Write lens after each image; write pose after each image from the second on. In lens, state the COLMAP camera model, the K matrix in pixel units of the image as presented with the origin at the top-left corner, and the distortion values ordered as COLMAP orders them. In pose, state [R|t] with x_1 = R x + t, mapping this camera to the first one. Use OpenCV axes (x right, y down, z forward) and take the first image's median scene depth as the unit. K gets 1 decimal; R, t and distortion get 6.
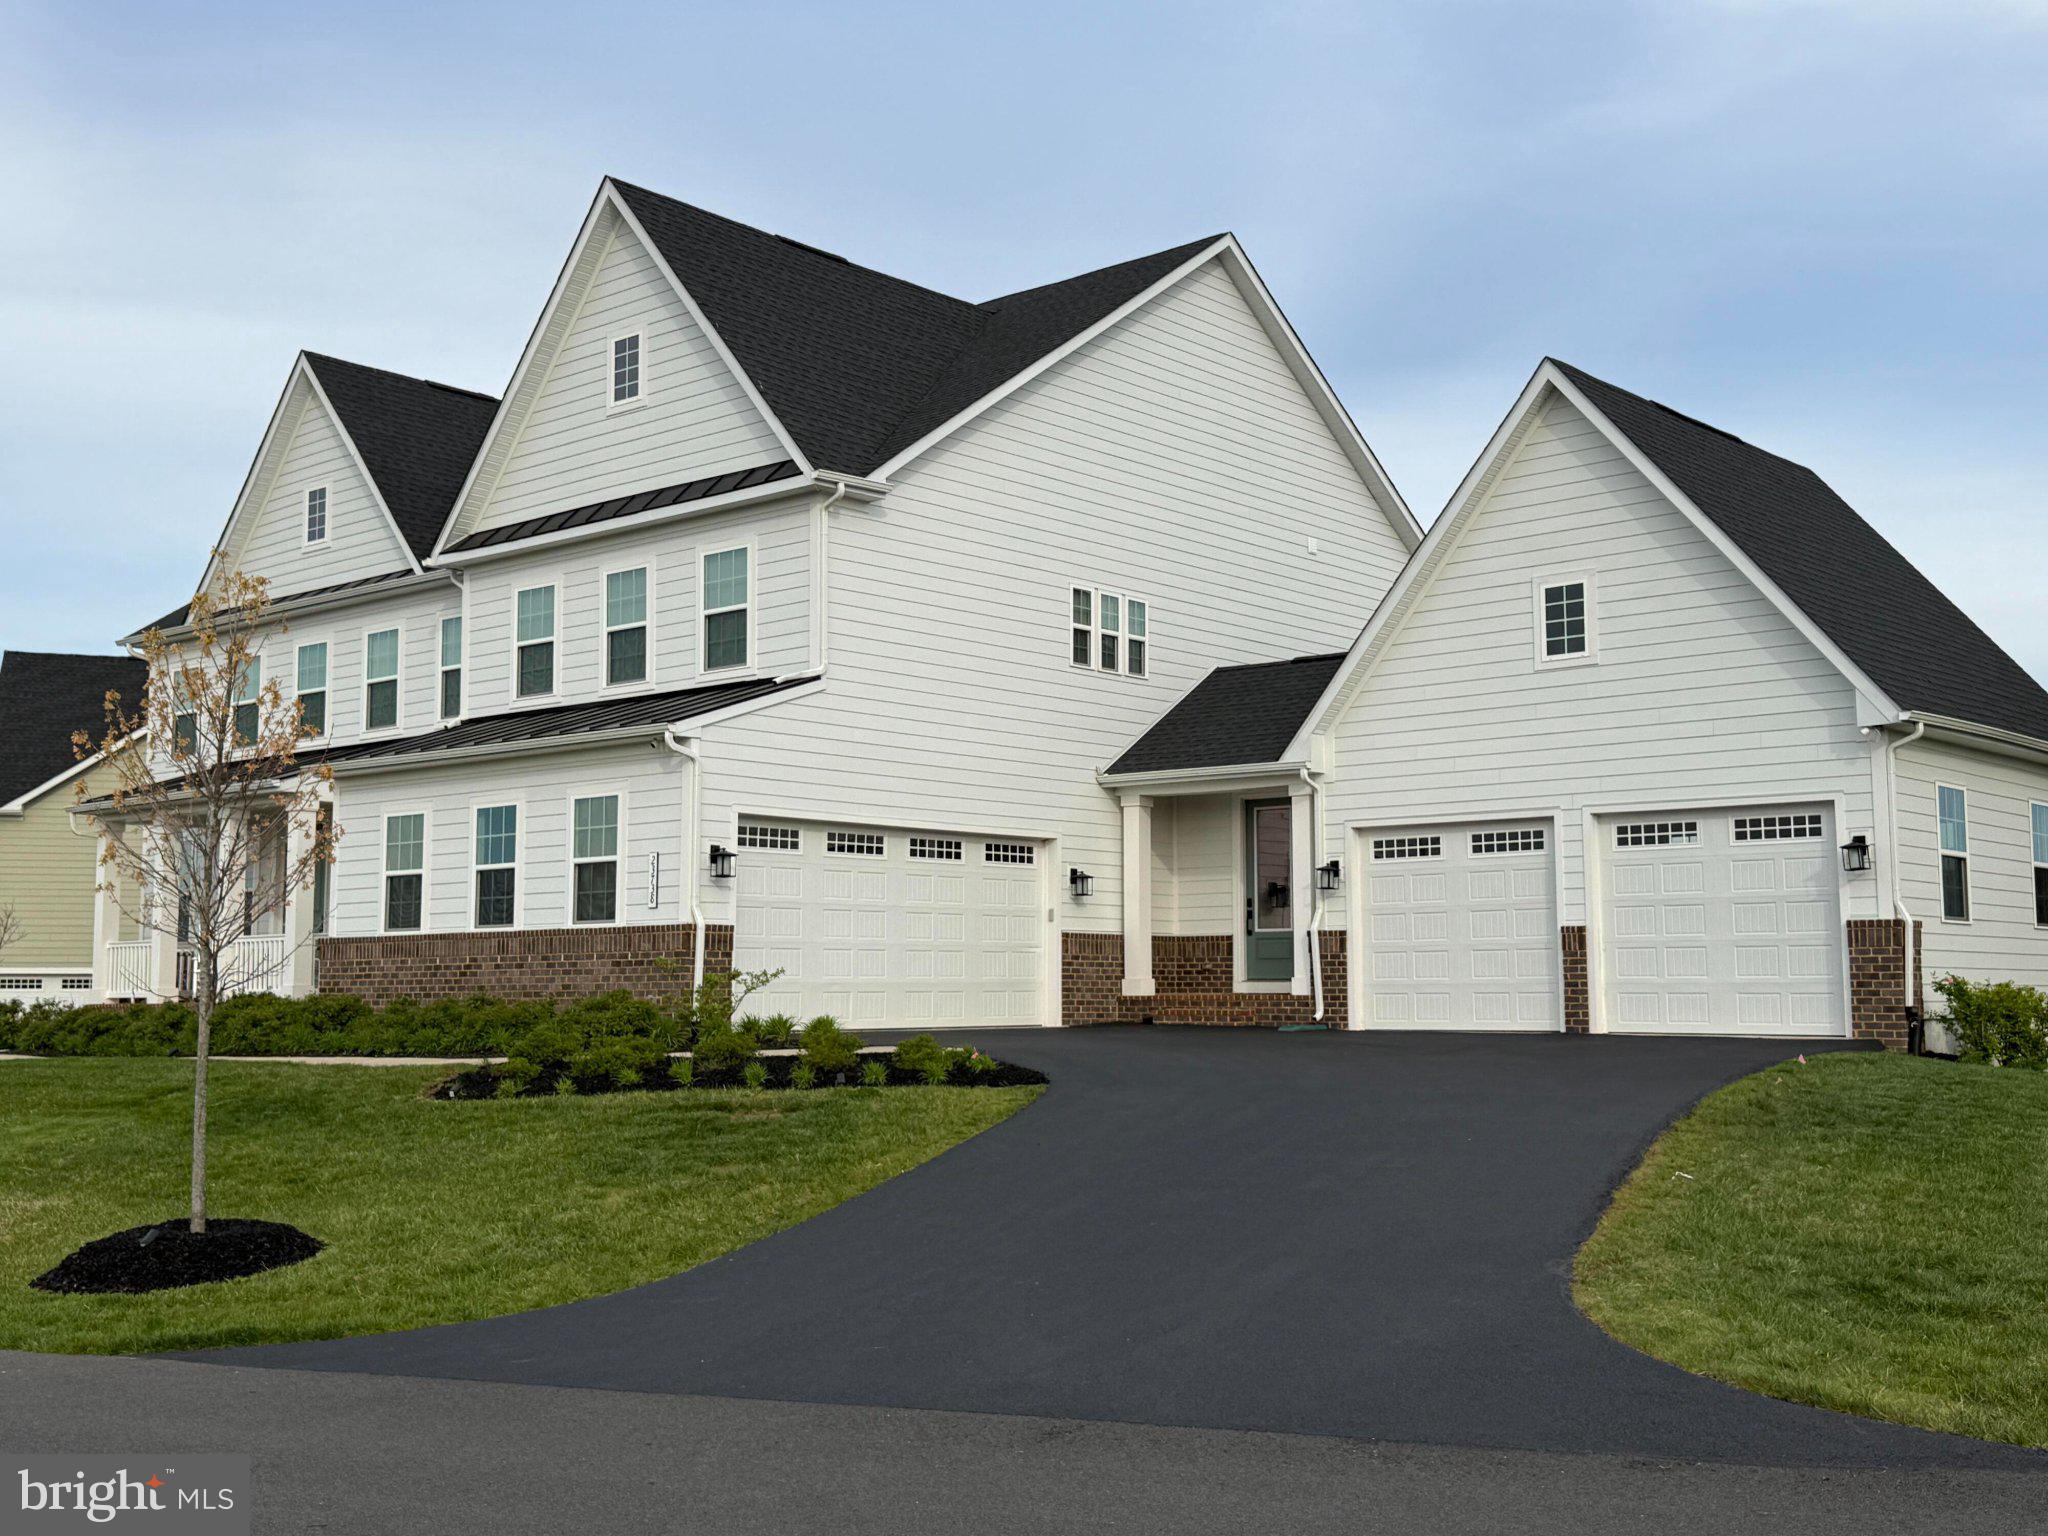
lens RADIAL K [[2184.5, 0, 1026.8], [0, 2184.5, 762.9], [0, 0, 1]] dist [0.095719, 0.000000]
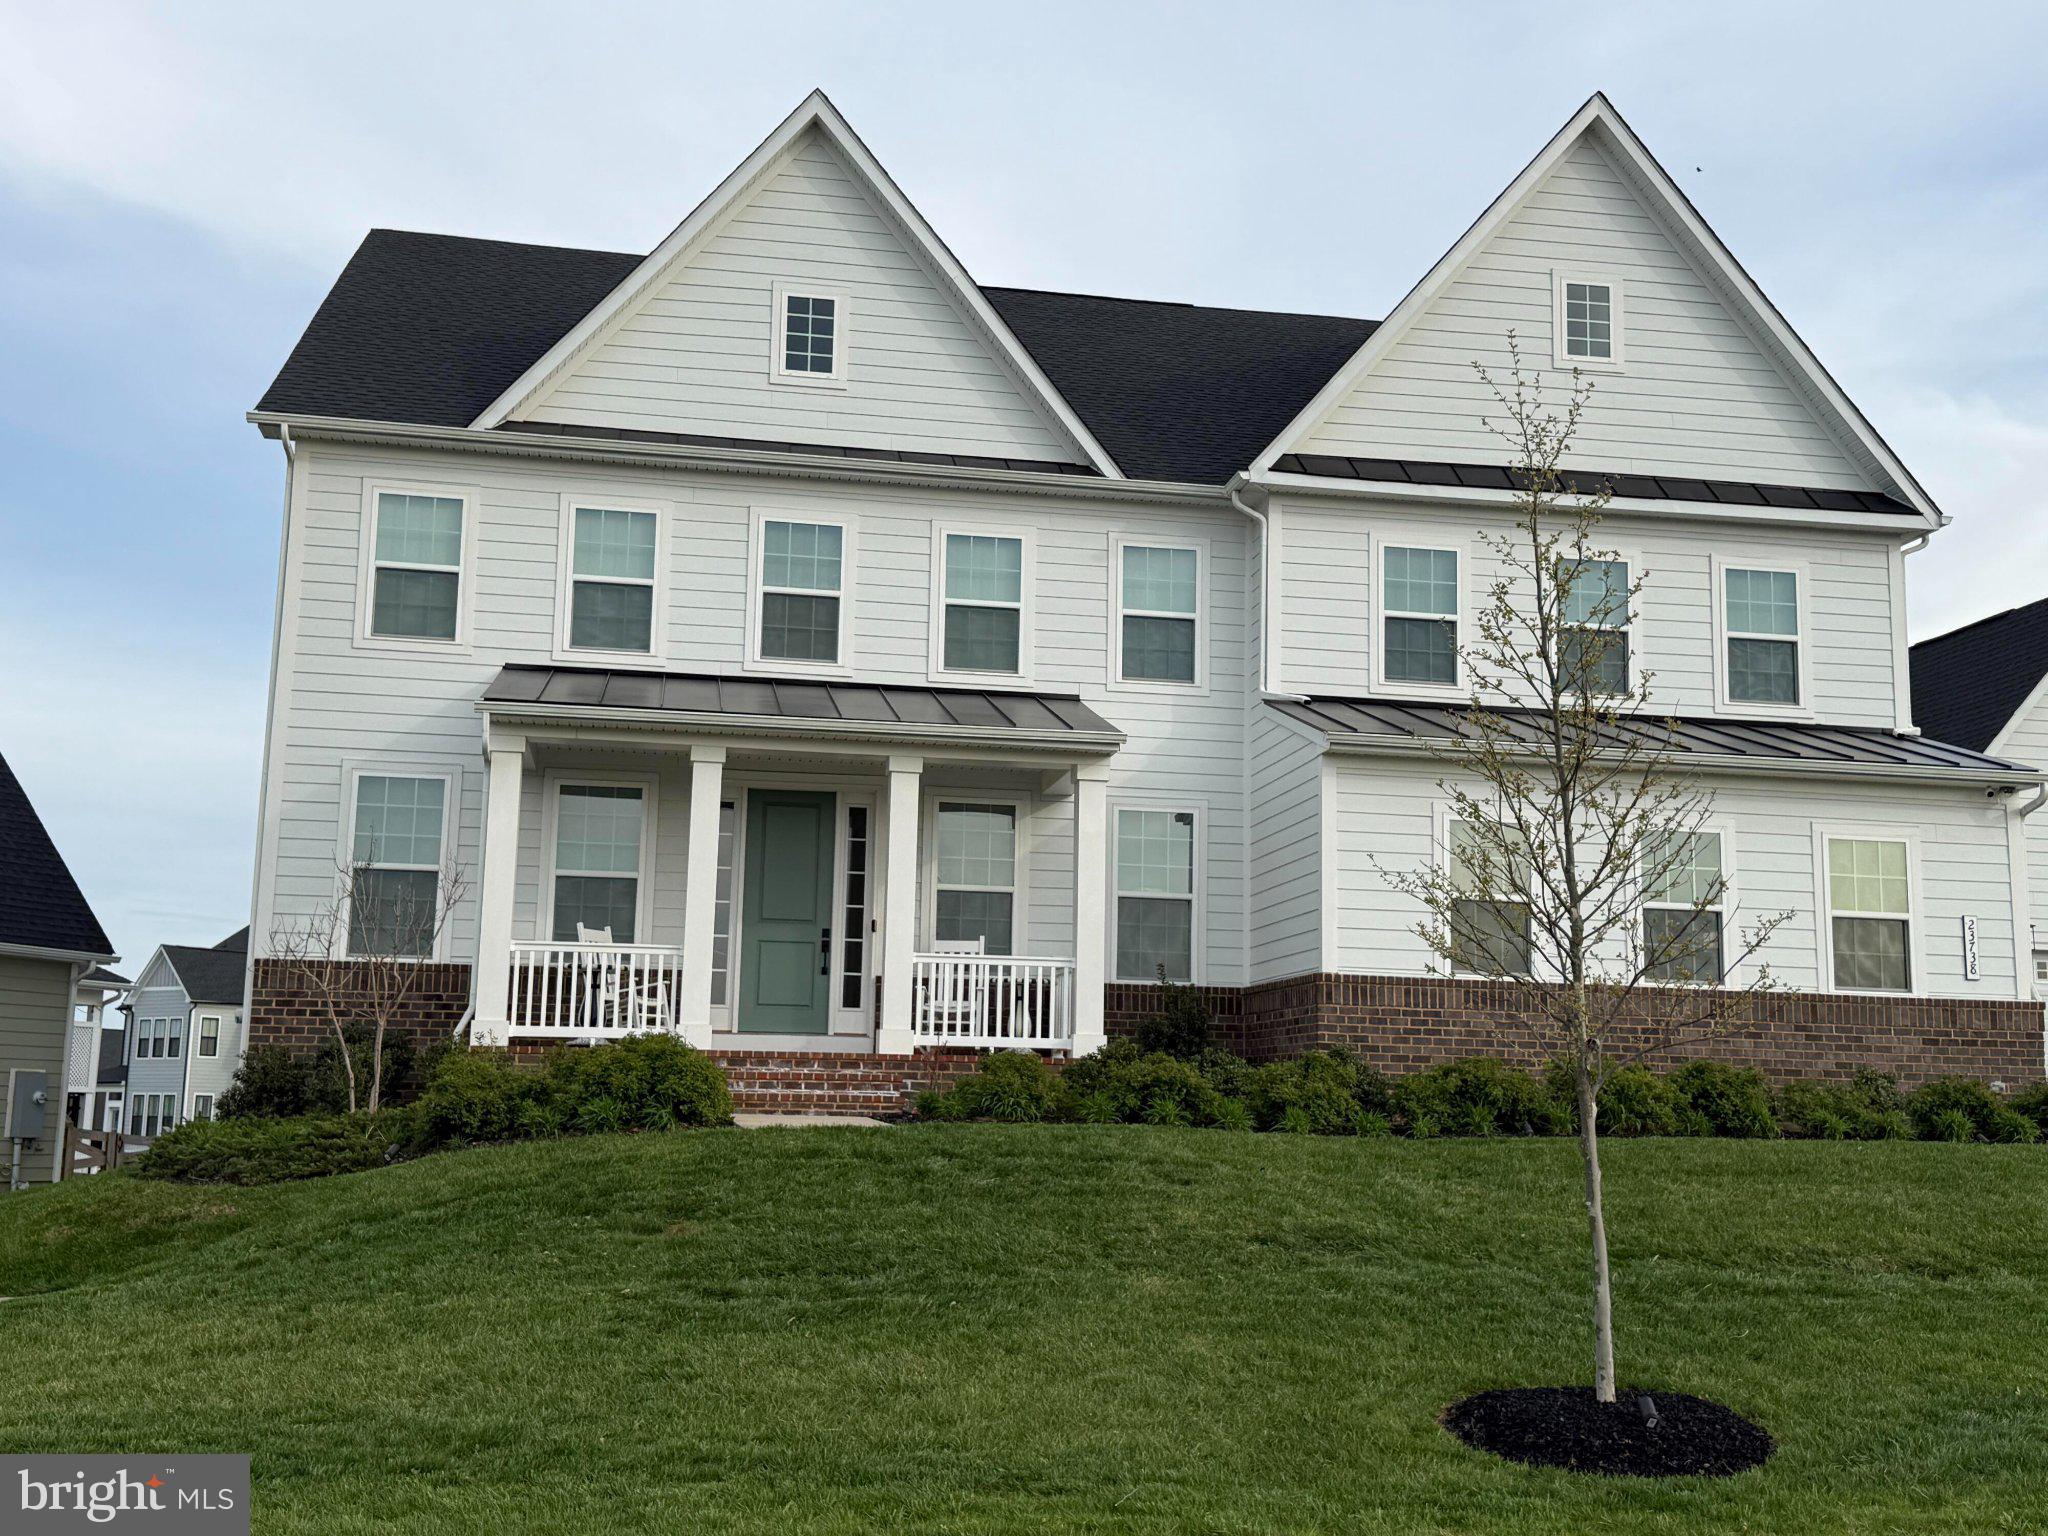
lens RADIAL K [[2184.5, 0, 1027.6], [0, 2184.5, 769.3], [0, 0, 1]] dist [0.095719, 0.000000]
pose [[0.628831, 0.141421, 0.764573, -0.996578], [-0.106110, 0.989729, -0.095796, 0.098433], [-0.770268, -0.020889, 0.637379, 0.668040]]
